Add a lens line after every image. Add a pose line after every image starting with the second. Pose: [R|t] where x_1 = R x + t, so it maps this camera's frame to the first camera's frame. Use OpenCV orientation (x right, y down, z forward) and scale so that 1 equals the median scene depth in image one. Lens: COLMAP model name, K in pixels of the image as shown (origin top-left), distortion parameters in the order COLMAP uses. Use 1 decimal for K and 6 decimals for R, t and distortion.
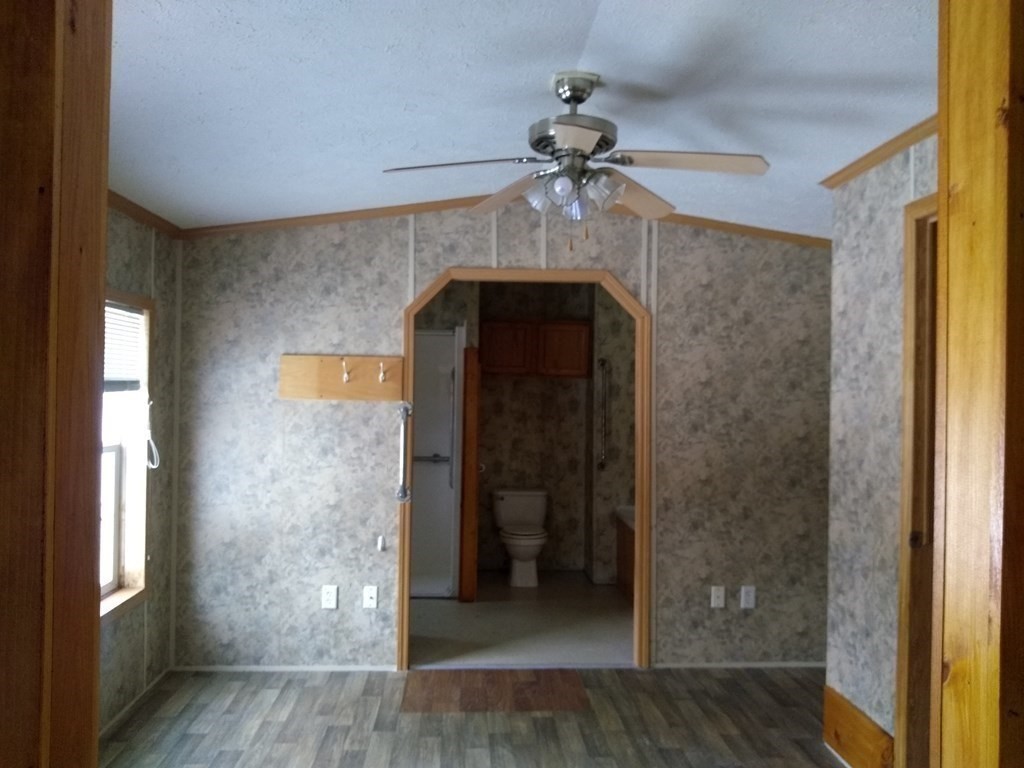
lens RADIAL K [[801.7, 0, 512.0], [0, 801.7, 384.0], [0, 0, 1]] dist [0.052673, -0.121194]
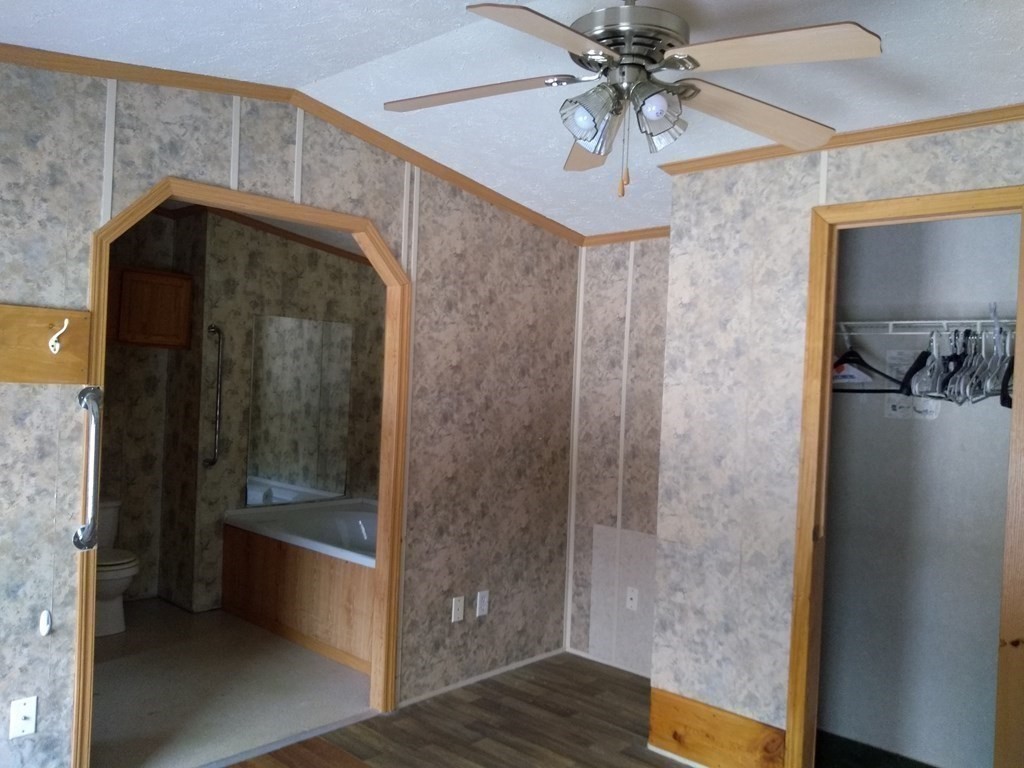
lens RADIAL K [[801.7, 0, 512.0], [0, 801.7, 384.0], [0, 0, 1]] dist [0.052673, -0.121194]
pose [[0.724876, 0.012631, 0.688763, -0.319226], [-0.038453, 0.999015, 0.022149, -0.004653], [-0.687805, -0.042541, 0.724648, 0.336431]]
